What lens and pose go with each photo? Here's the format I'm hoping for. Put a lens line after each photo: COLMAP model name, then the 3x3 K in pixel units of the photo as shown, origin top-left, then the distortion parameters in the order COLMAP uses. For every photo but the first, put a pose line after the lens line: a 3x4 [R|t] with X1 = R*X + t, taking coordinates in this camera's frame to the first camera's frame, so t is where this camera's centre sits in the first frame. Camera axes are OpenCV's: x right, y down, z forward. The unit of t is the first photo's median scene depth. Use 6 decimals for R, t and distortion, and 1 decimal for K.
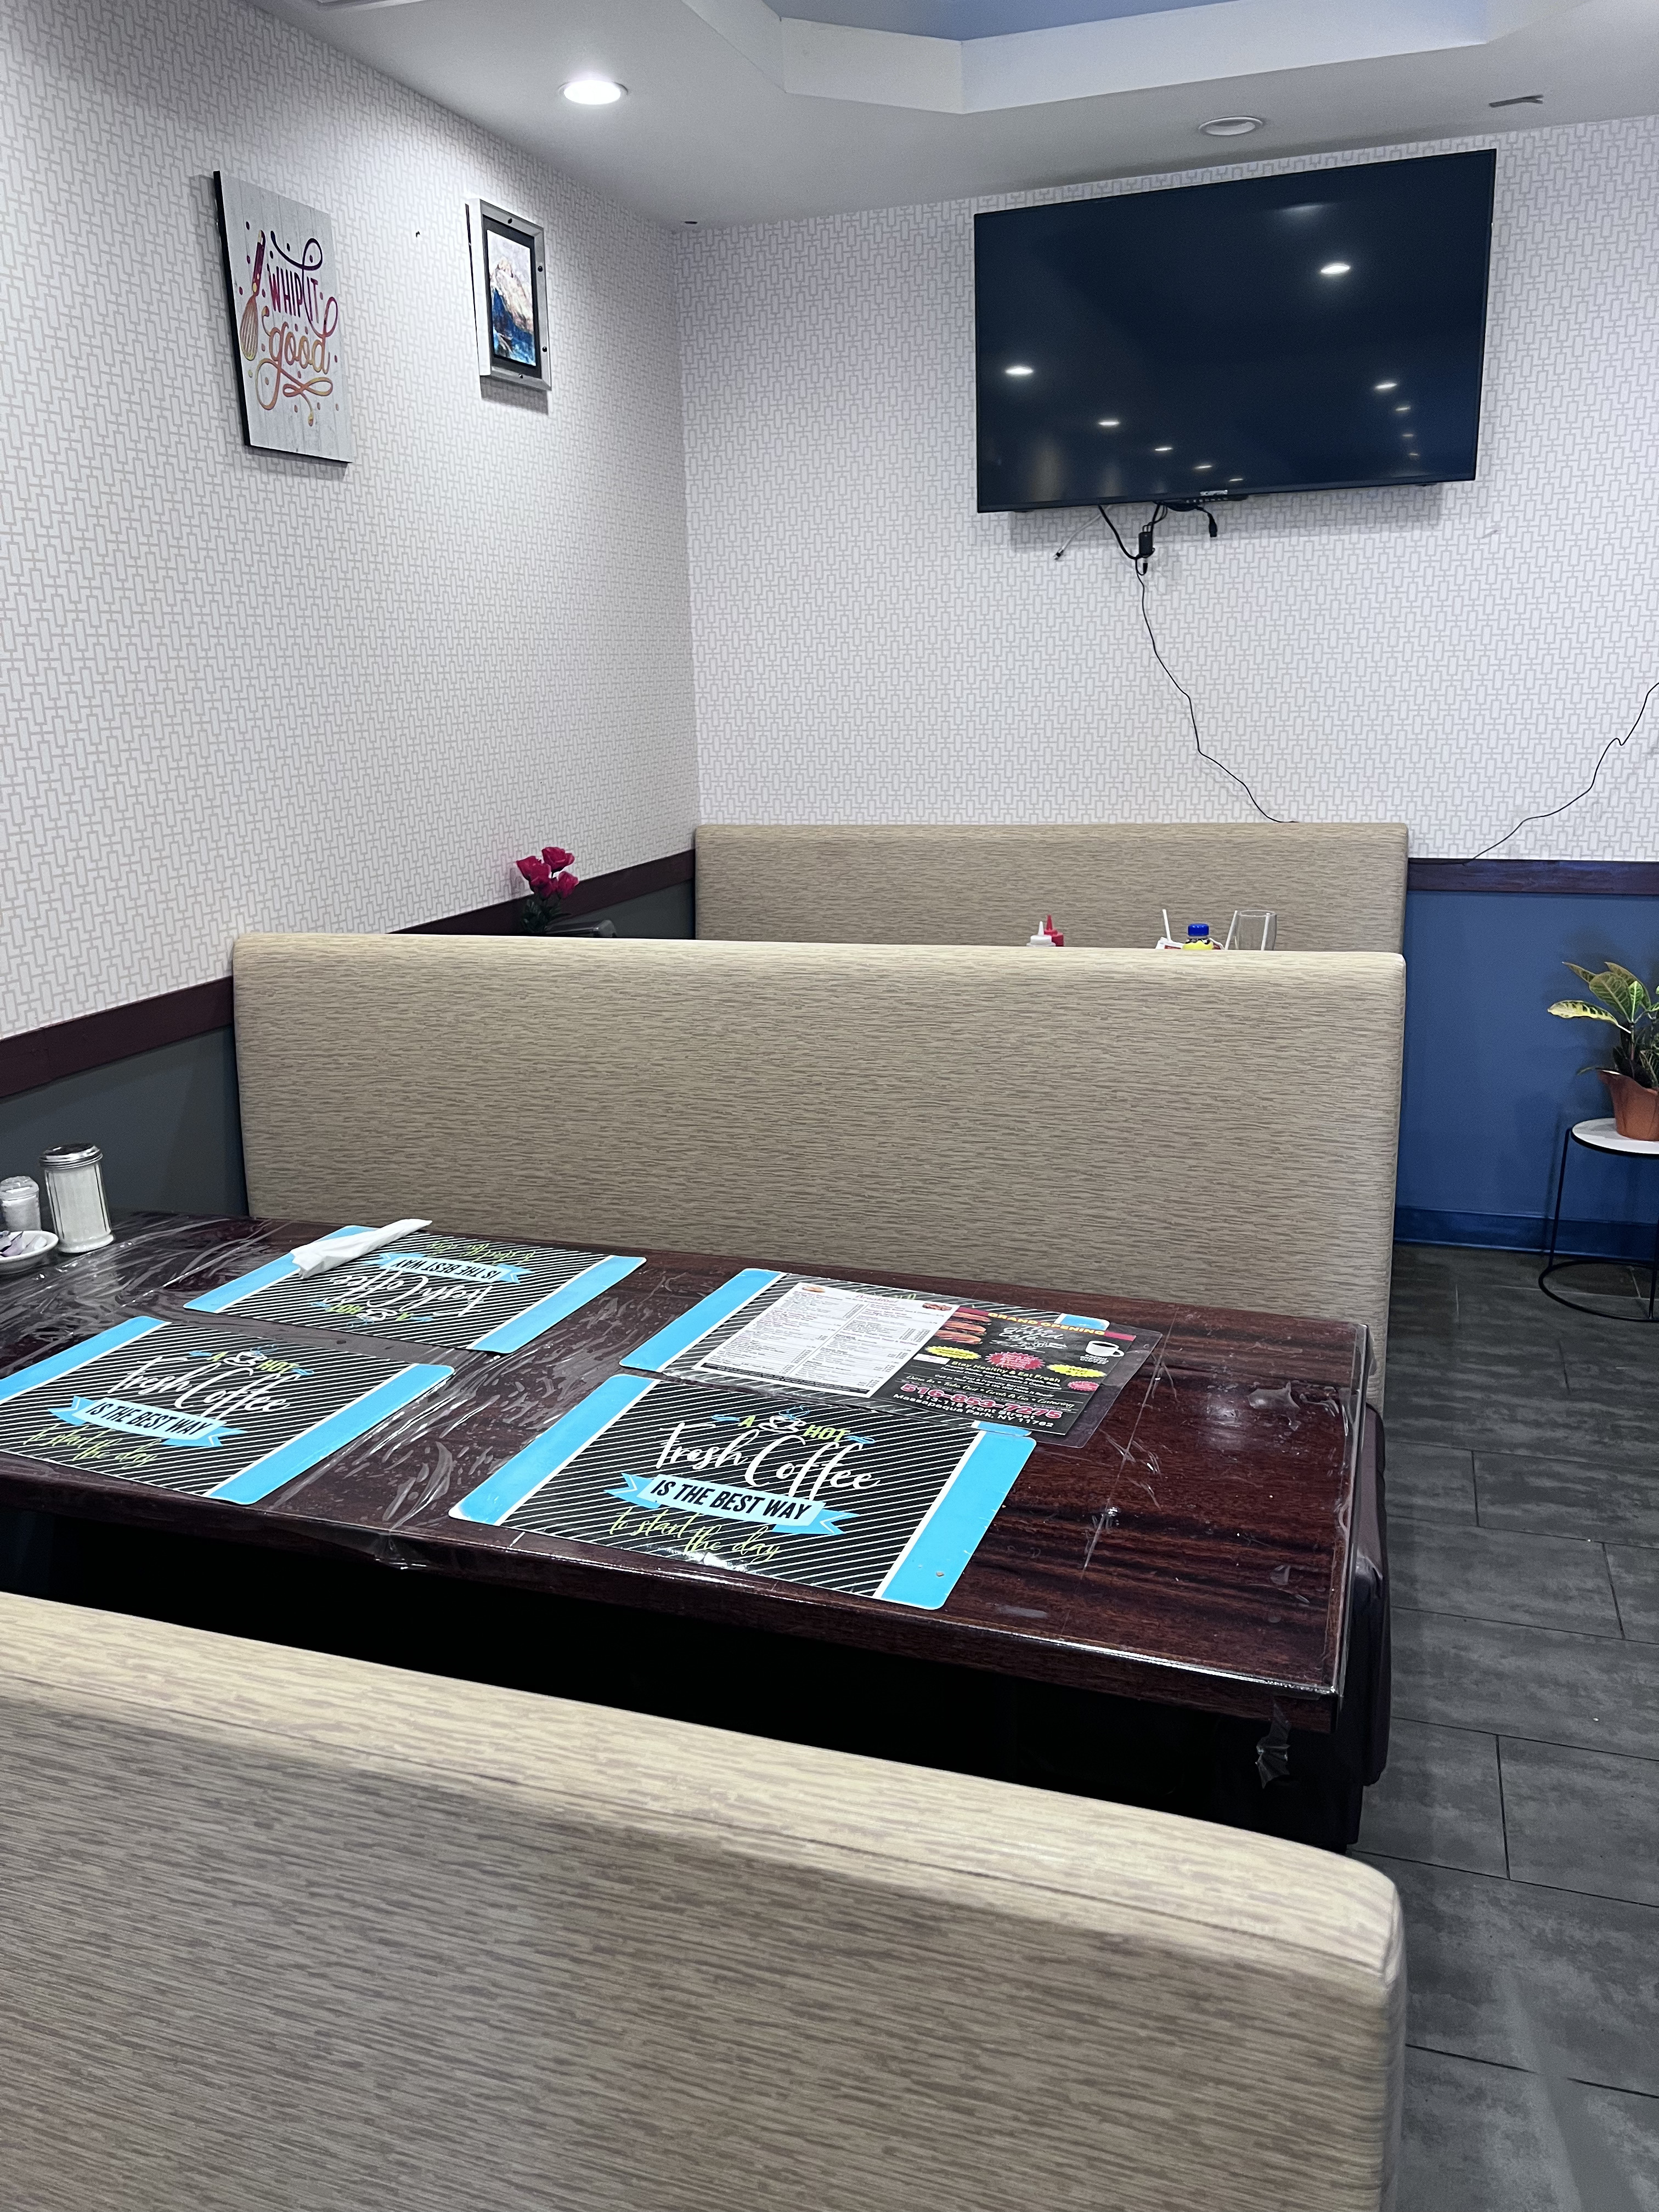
lens RADIAL K [[1696.9, 0, 829.5], [0, 1696.9, 1106.0], [0, 0, 1]] dist [0.050225, -0.053005]
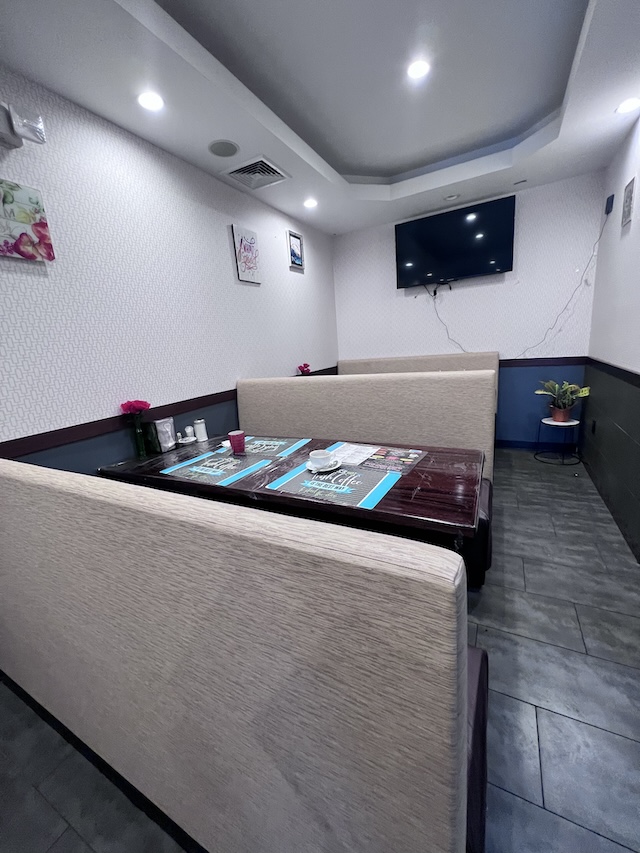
lens RADIAL K [[343.4, 0, 320.0], [0, 343.4, 426.5], [0, 0, 1]] dist [-0.001643, -0.000094]
pose [[0.985383, -0.014314, -0.169750, 0.068975], [0.010489, 0.999671, -0.023407, 0.085085], [0.170029, 0.021284, 0.985209, 0.125457]]
